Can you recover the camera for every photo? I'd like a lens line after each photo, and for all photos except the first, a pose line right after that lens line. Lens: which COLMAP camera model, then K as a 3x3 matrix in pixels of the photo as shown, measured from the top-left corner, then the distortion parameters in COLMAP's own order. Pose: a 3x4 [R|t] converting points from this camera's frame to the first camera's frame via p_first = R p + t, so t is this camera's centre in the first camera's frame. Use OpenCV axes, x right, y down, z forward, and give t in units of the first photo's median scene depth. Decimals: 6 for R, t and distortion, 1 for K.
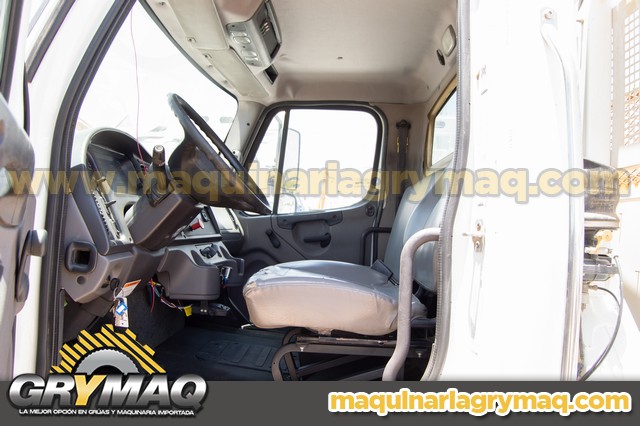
lens RADIAL K [[506.3, 0, 317.9], [0, 506.3, 215.1], [0, 0, 1]] dist [-0.107516, 0.053844]
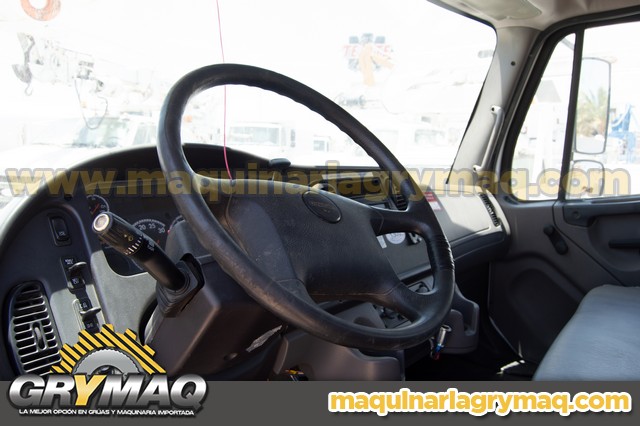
lens RADIAL K [[506.3, 0, 317.9], [0, 506.3, 215.1], [0, 0, 1]] dist [-0.107516, 0.053844]
pose [[0.812777, 0.022177, -0.582153, 0.031771], [0.055272, 0.991832, 0.114952, -0.074809], [0.579948, -0.125607, 0.804912, 0.322076]]
